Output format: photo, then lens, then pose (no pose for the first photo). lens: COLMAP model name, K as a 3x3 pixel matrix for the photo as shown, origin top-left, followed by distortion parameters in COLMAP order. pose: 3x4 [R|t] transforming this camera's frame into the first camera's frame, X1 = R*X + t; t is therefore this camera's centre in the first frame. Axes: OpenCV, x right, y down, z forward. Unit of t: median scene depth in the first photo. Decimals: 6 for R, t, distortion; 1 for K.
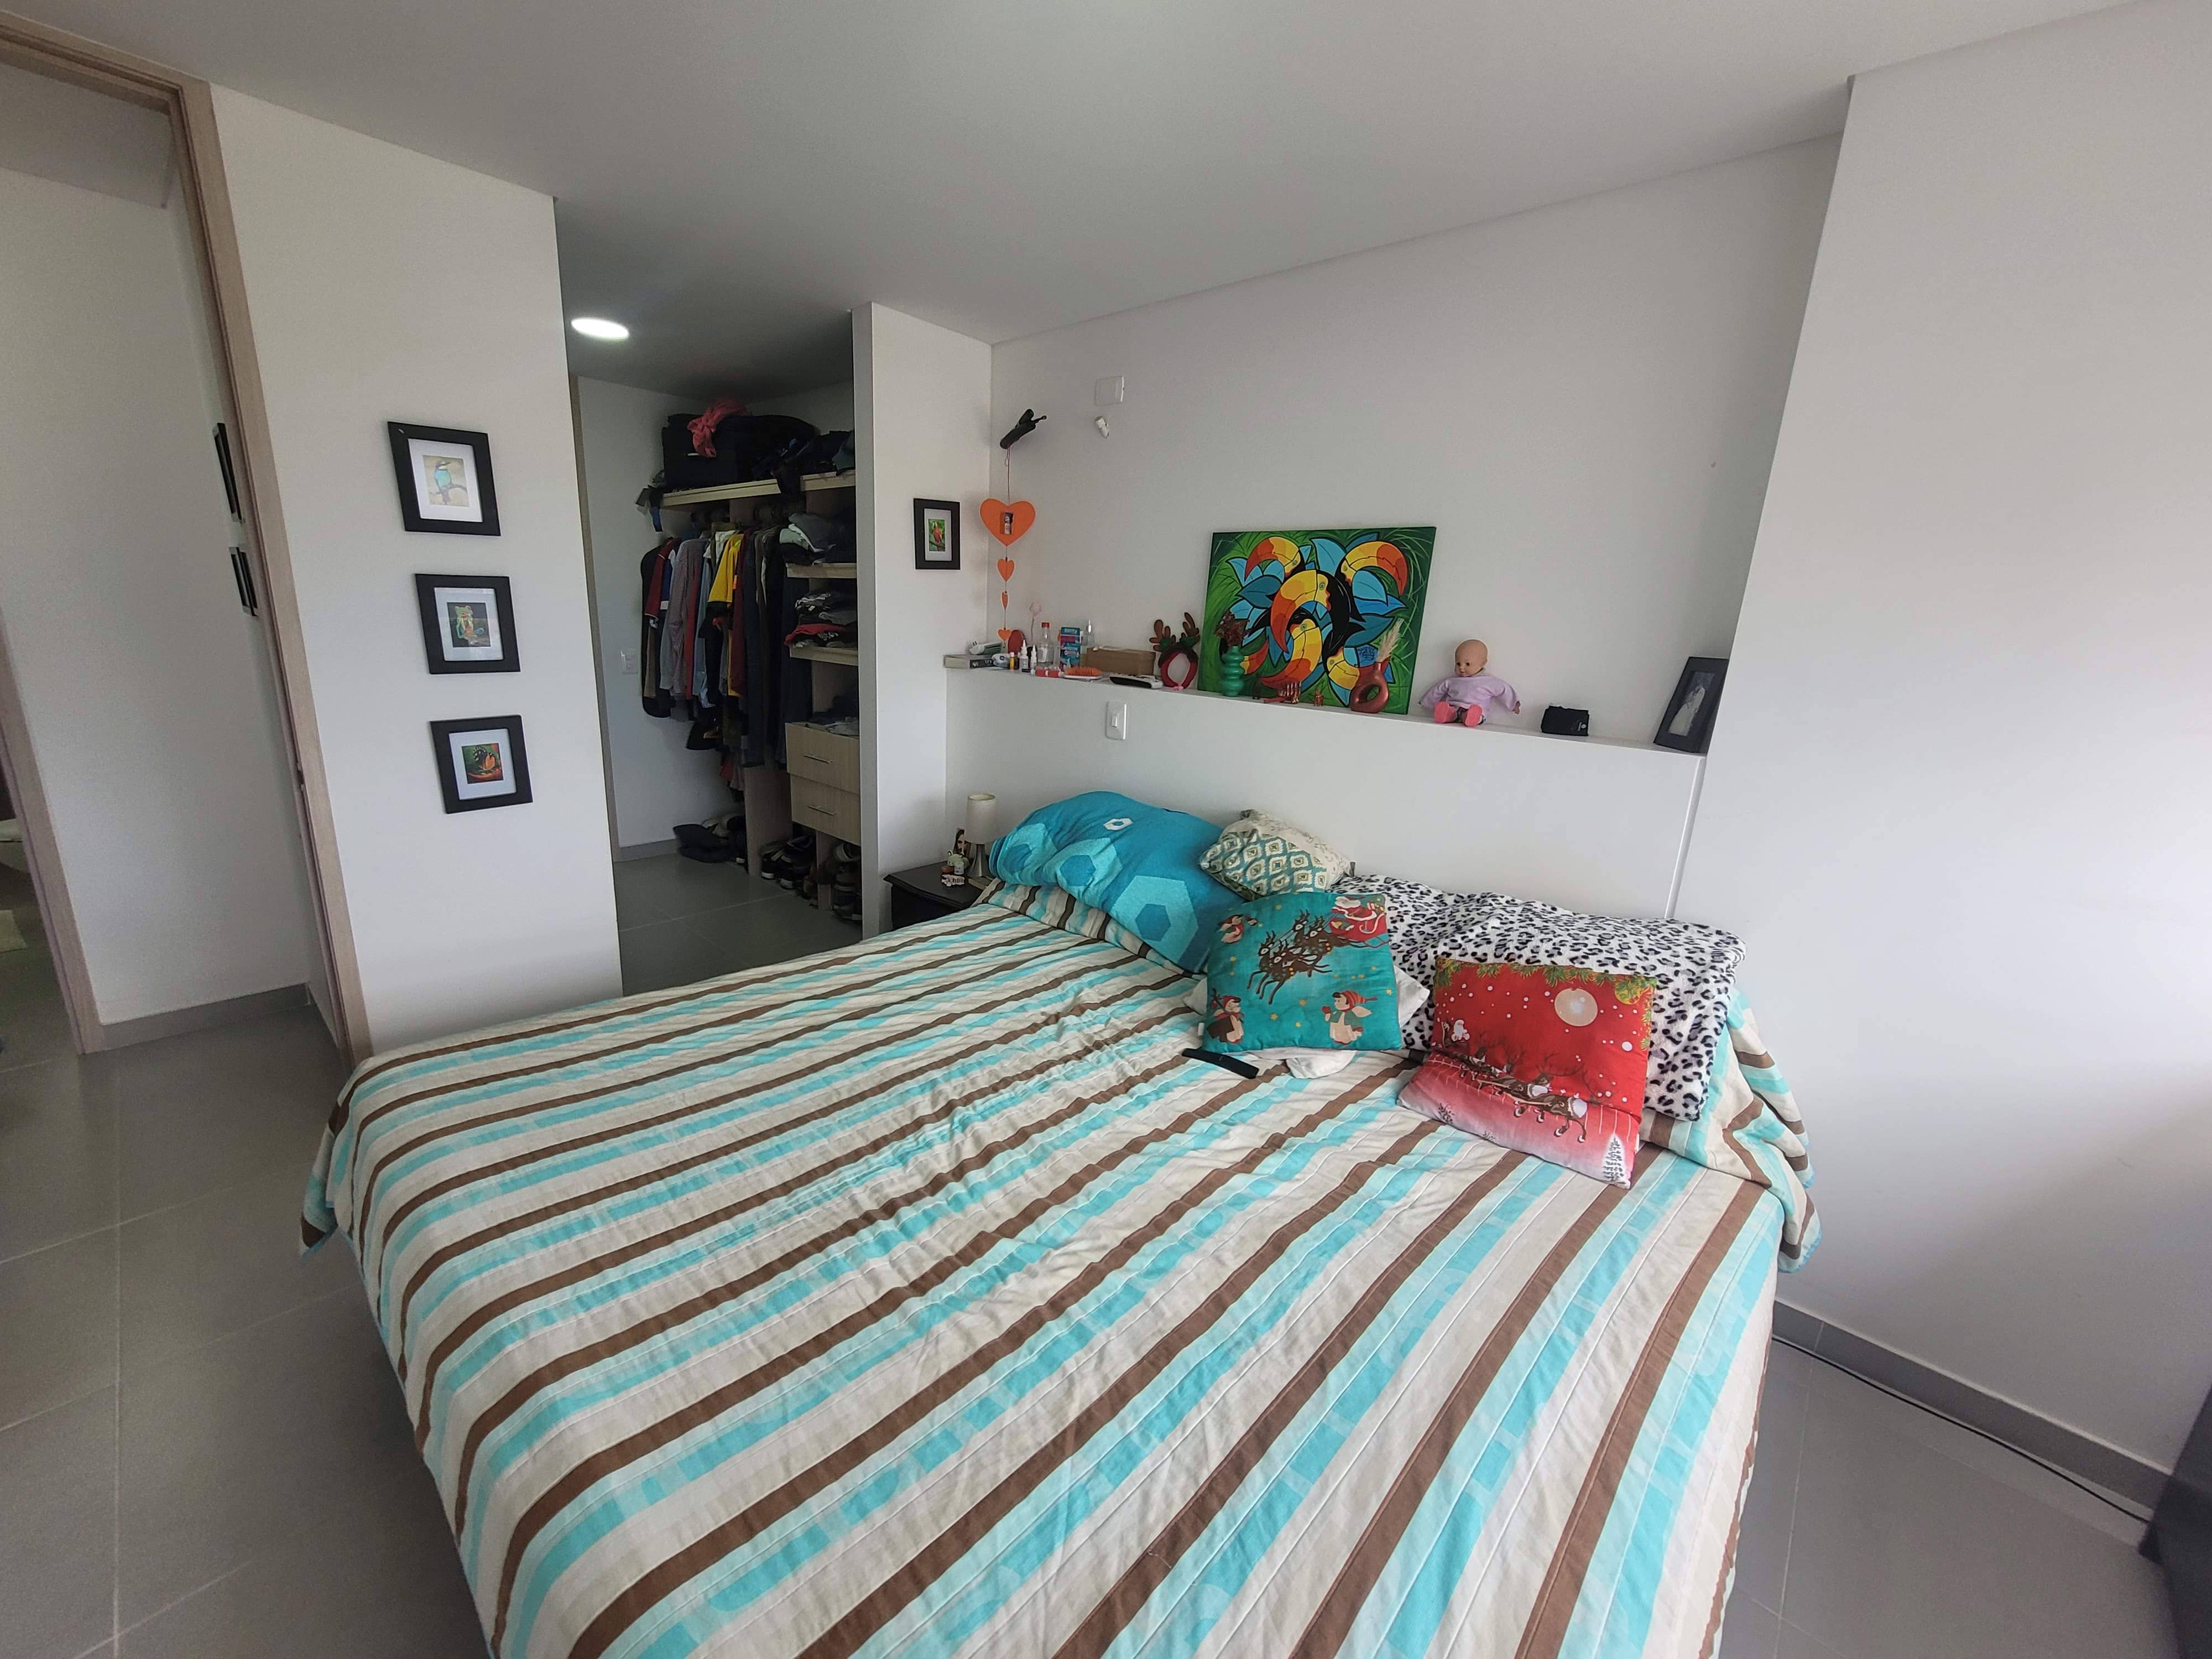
lens RADIAL K [[888.6, 0, 1101.9], [0, 888.6, 843.1], [0, 0, 1]] dist [-0.001479, -0.000263]
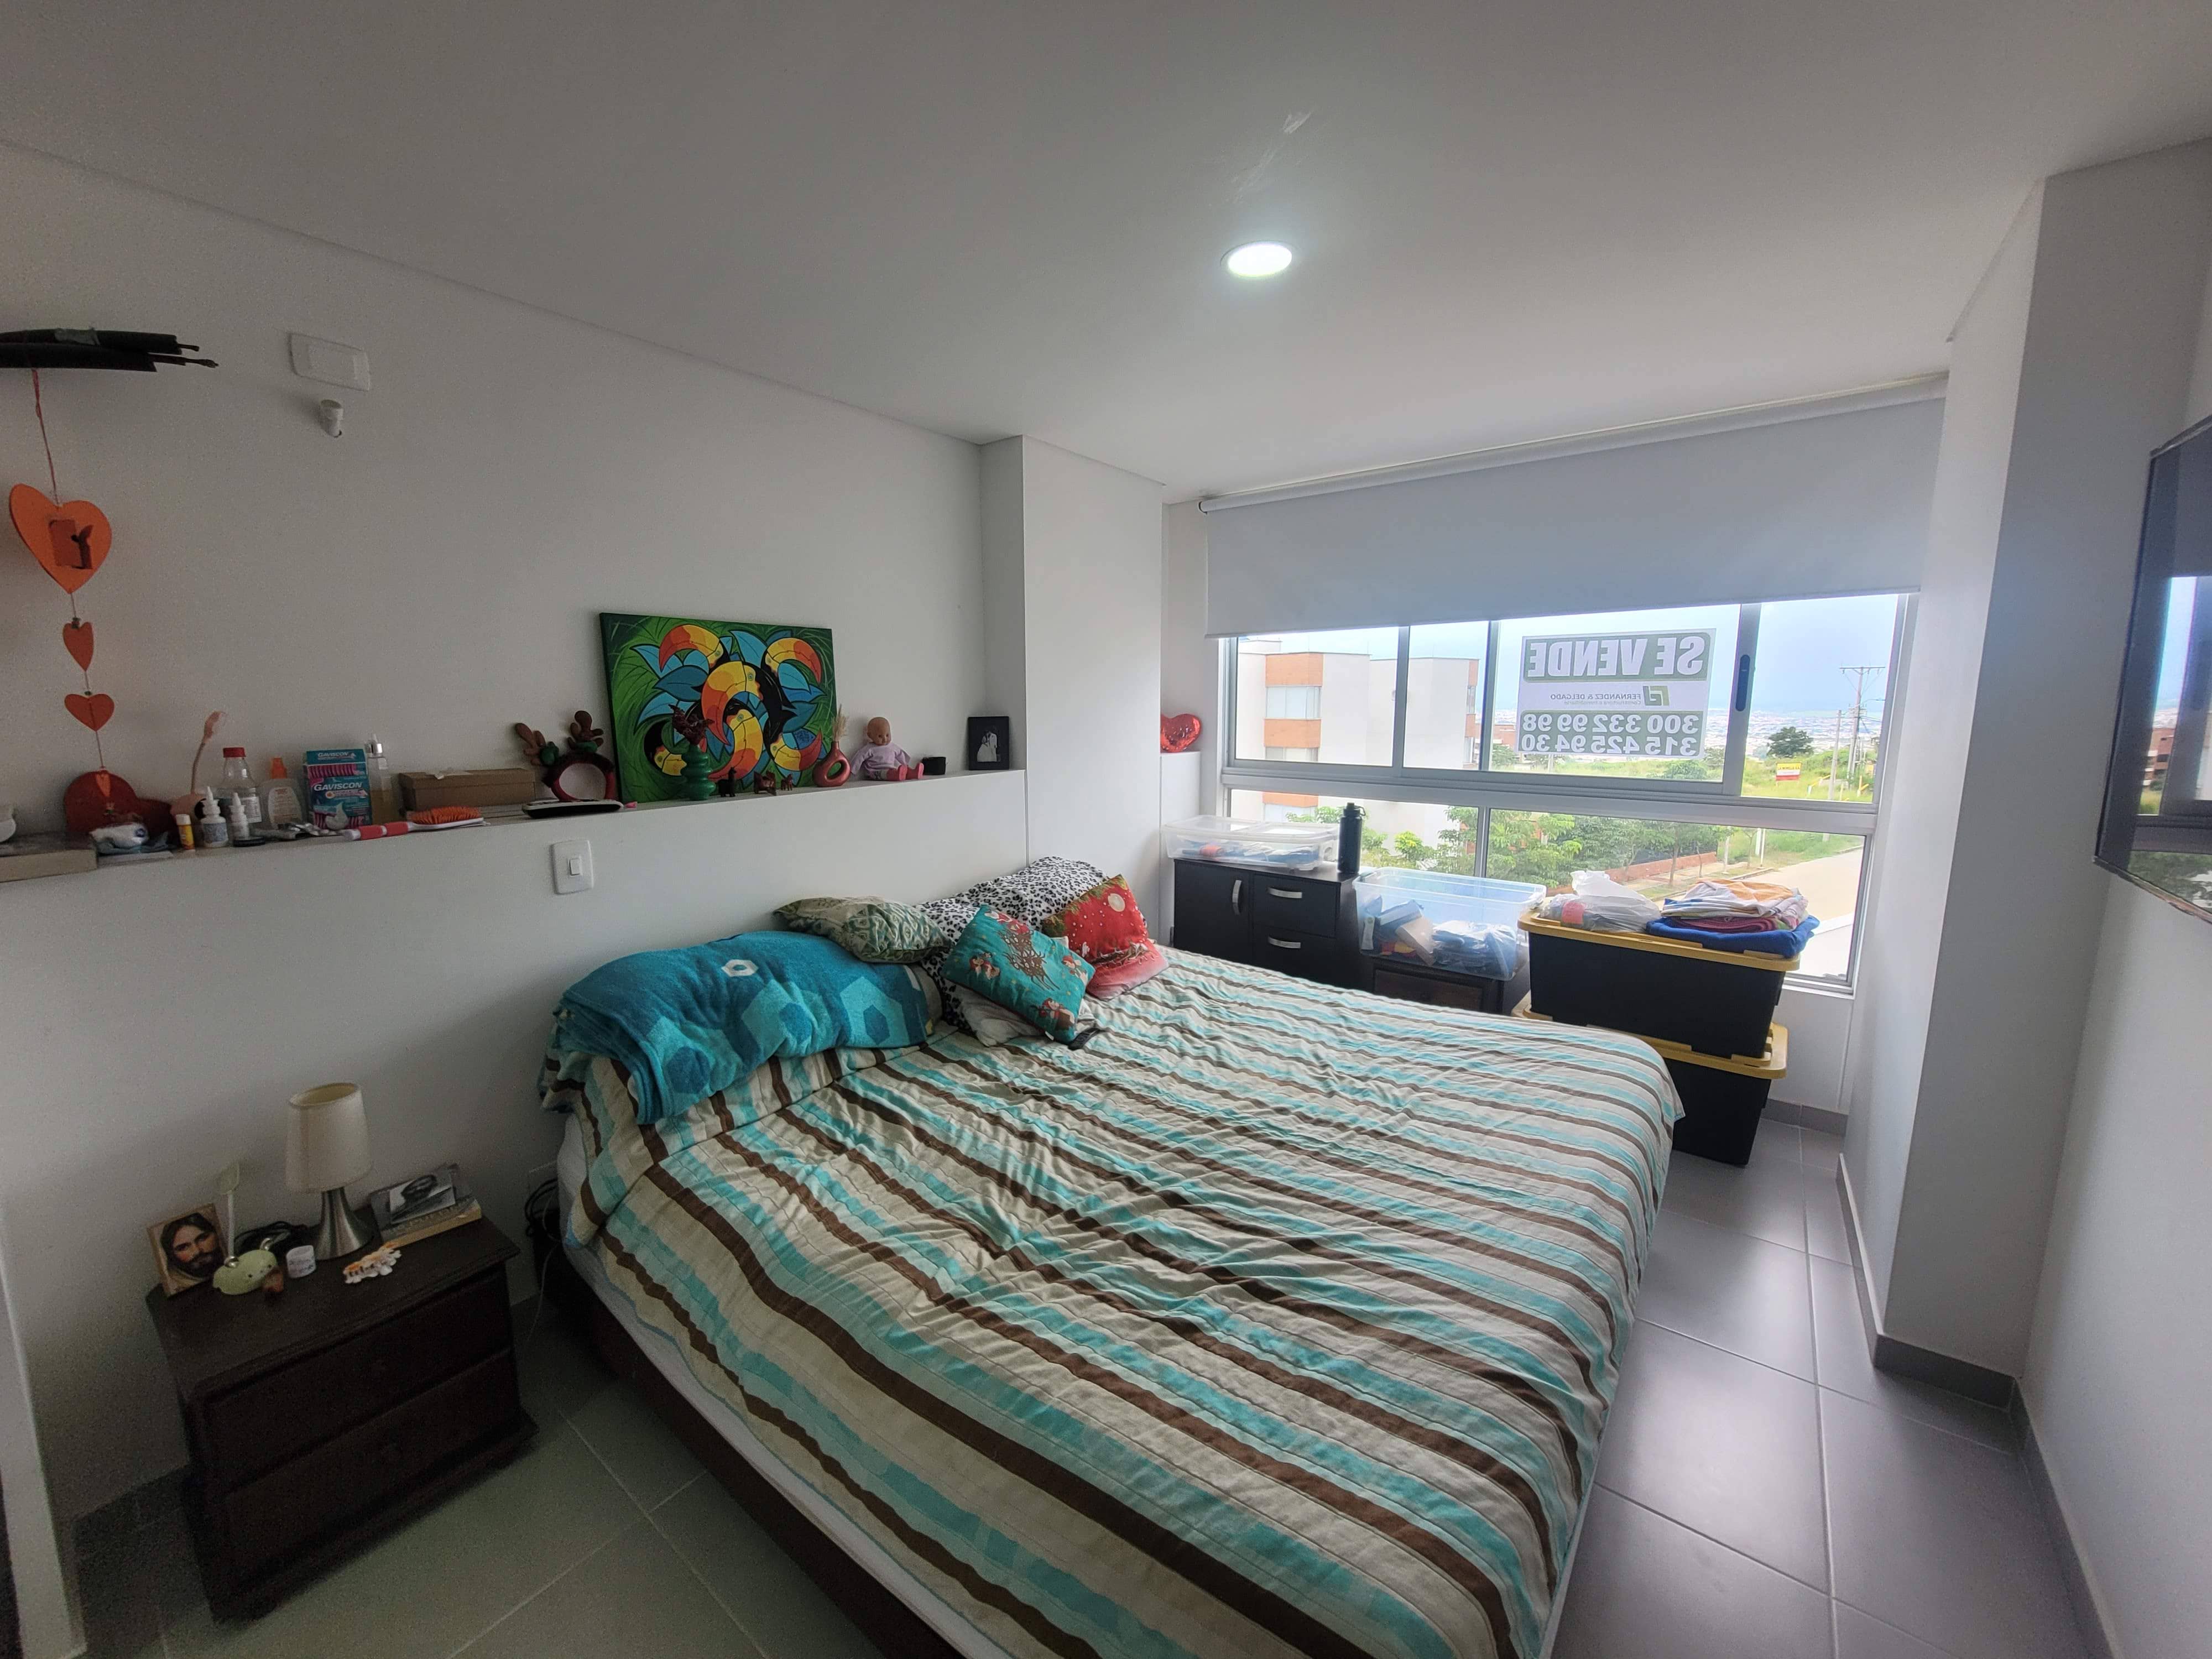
lens RADIAL K [[888.6, 0, 1104.1], [0, 888.6, 819.7], [0, 0, 1]] dist [-0.001479, -0.000263]
pose [[-0.140321, -0.174724, 0.974567, -0.822955], [0.257648, 0.943951, 0.206332, -0.240005], [-0.955996, 0.280048, -0.087439, 0.745762]]
